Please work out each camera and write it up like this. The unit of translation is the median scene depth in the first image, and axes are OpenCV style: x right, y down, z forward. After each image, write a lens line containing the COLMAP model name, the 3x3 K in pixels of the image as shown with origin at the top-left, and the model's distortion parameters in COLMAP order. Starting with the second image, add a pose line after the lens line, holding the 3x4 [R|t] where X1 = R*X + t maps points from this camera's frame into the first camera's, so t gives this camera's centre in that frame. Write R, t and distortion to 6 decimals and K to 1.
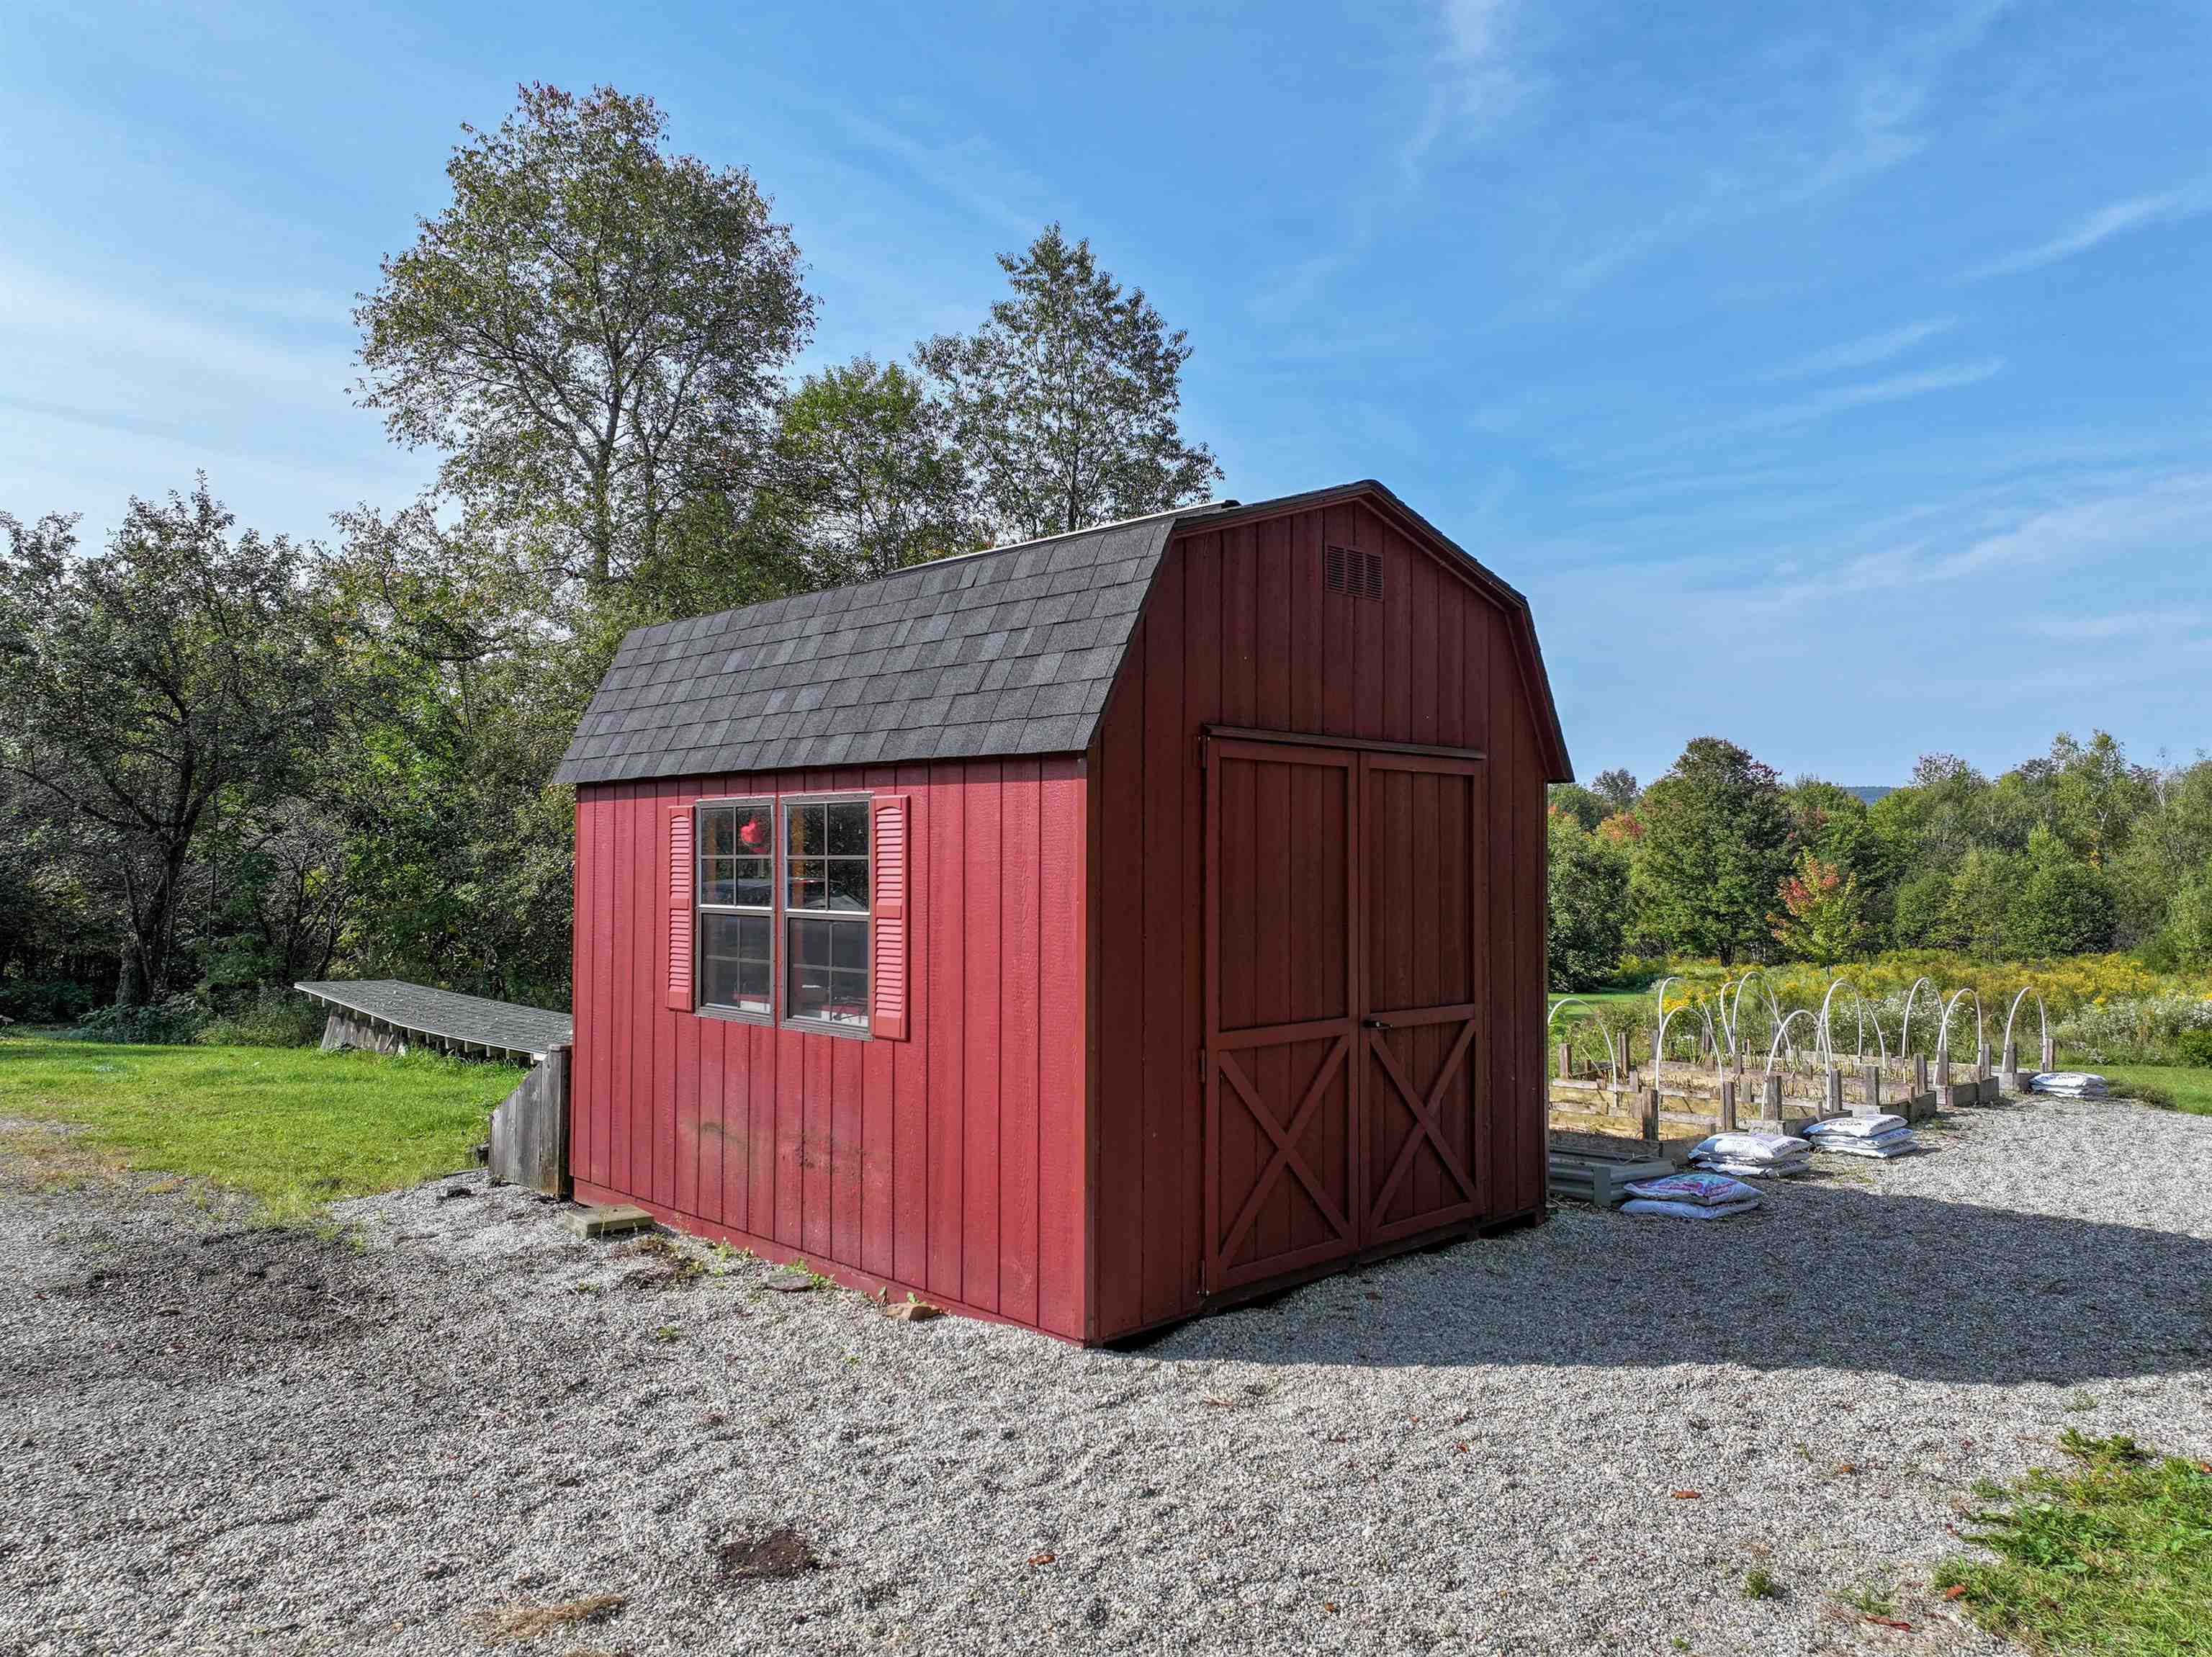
lens RADIAL K [[1552.0, 0, 1106.7], [0, 1552.0, 821.2], [0, 0, 1]] dist [0.006348, 0.008792]
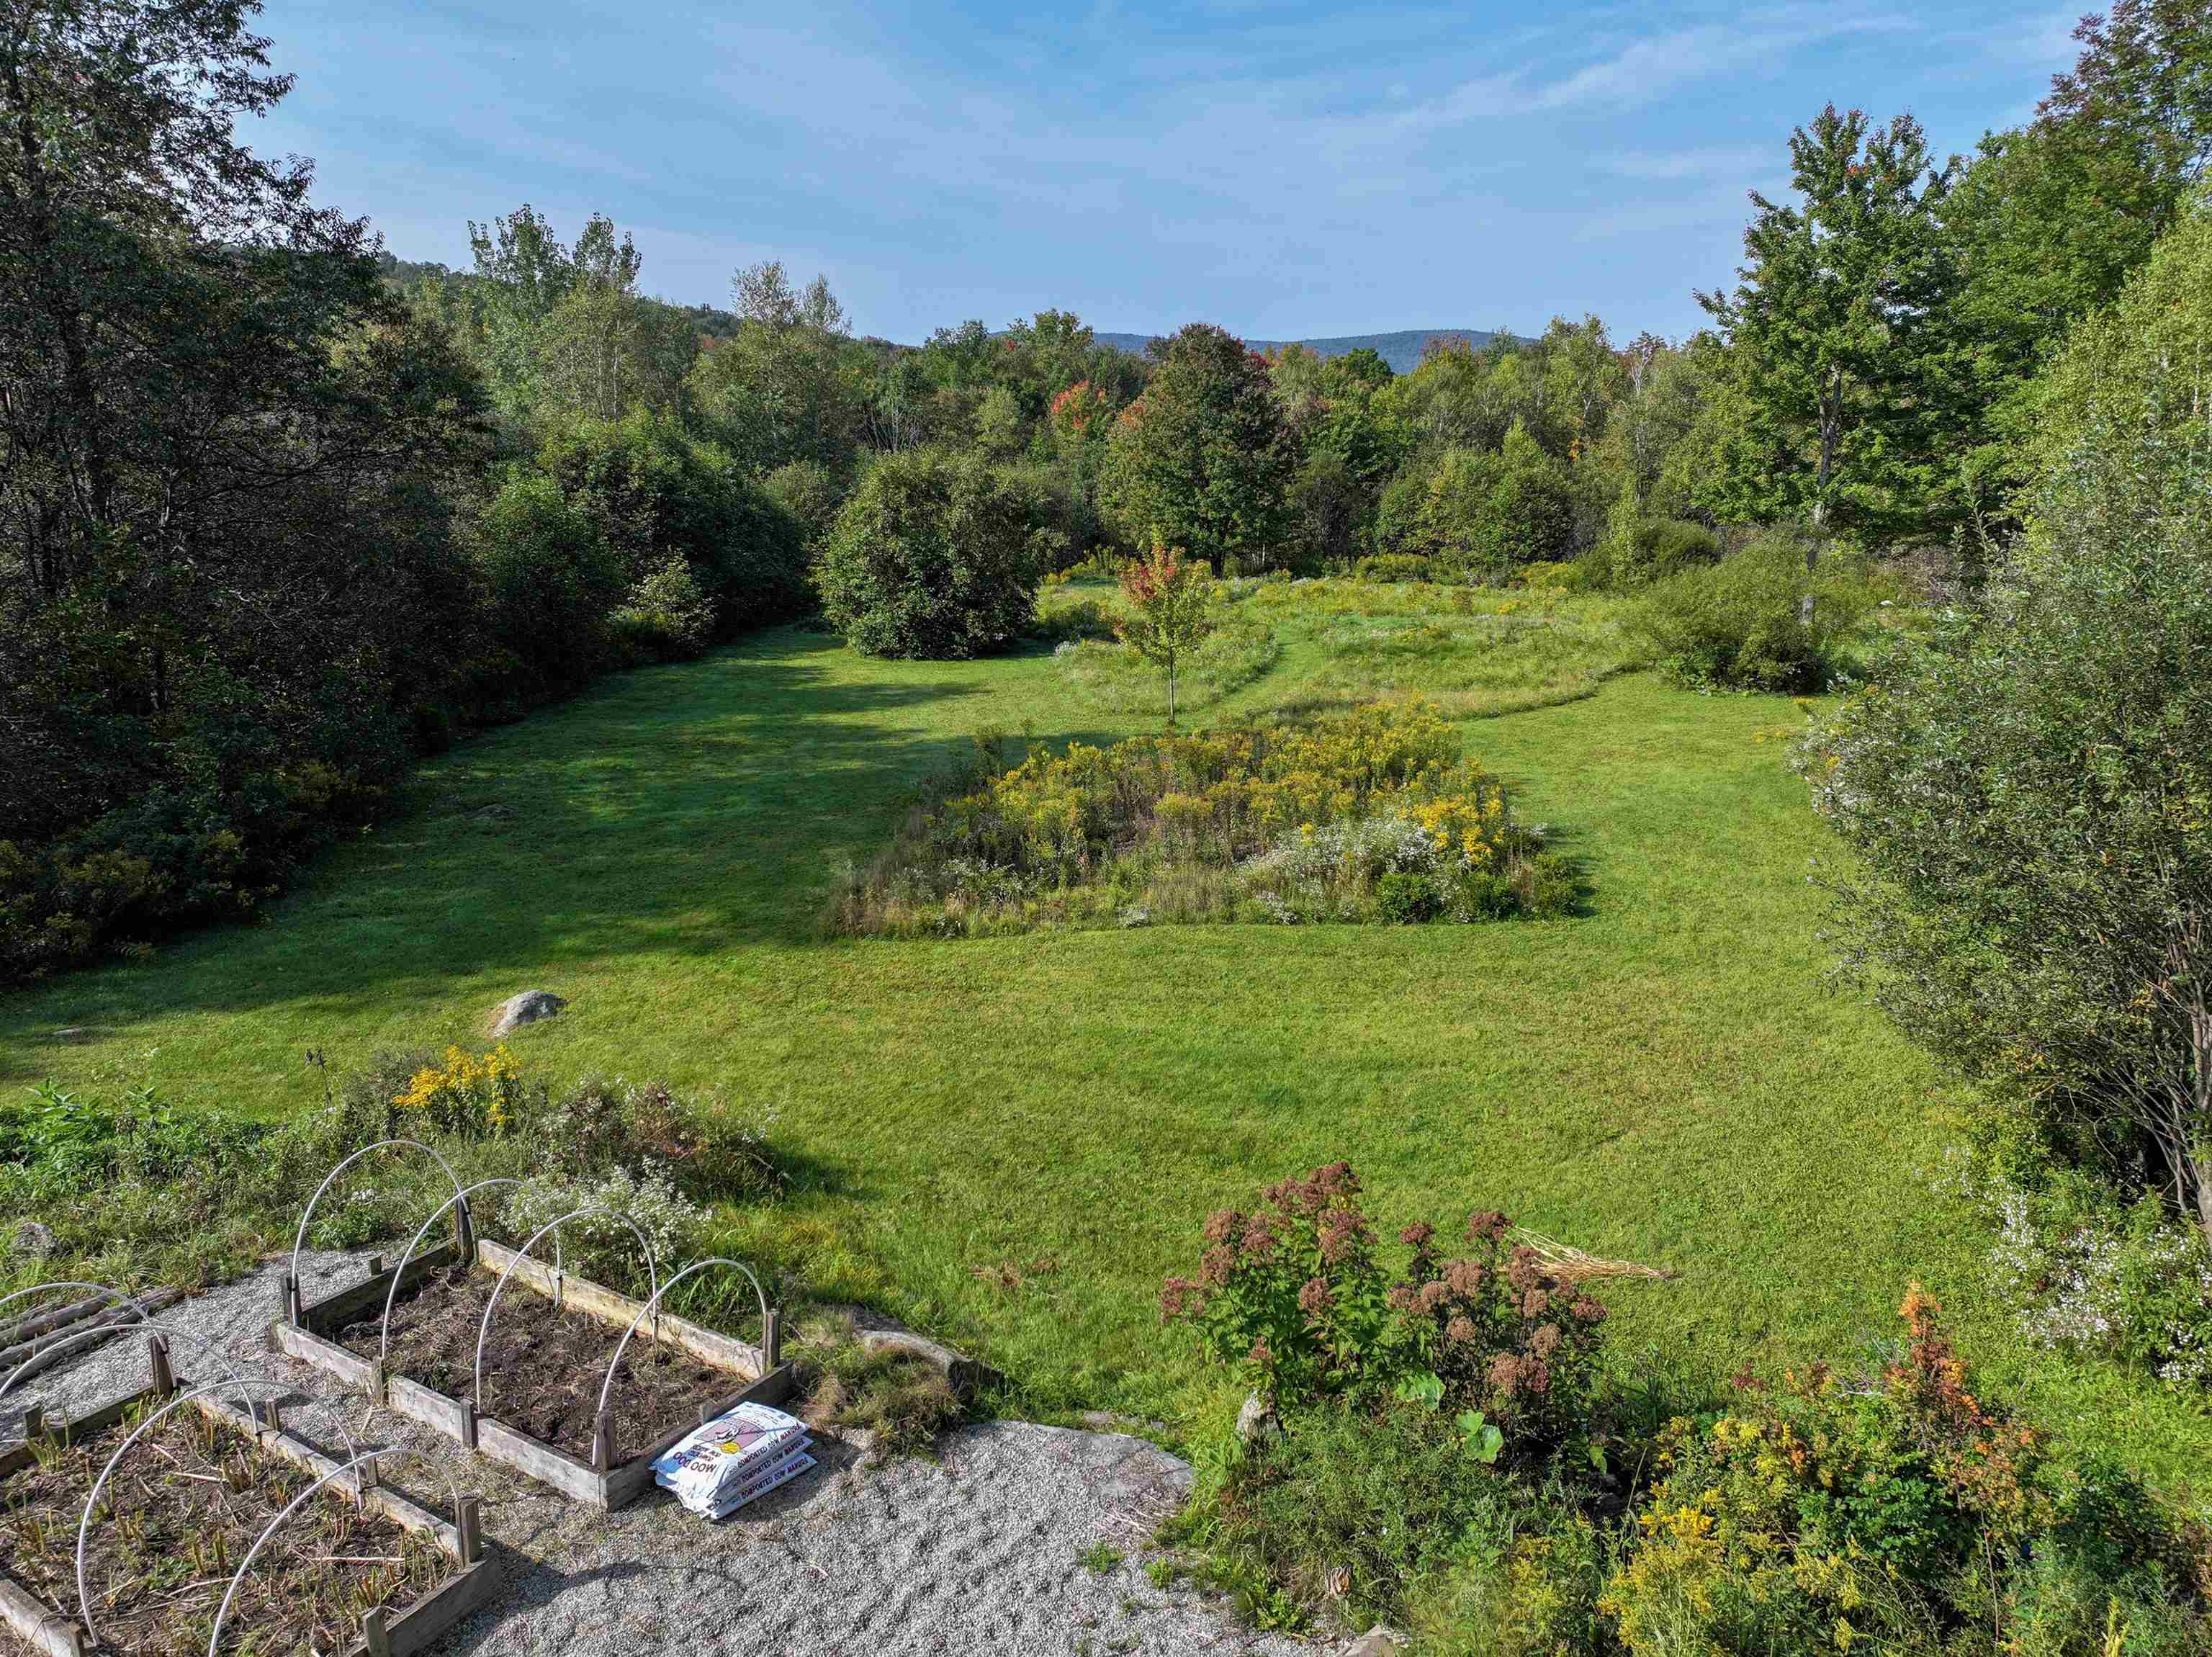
lens RADIAL K [[1552.0, 0, 1106.7], [0, 1552.0, 821.2], [0, 0, 1]] dist [0.006348, 0.008792]
pose [[0.970441, -0.069371, 0.231155, 0.104501], [0.001001, 0.958947, 0.283584, -0.032980], [-0.241338, -0.274970, 0.930670, 0.085054]]
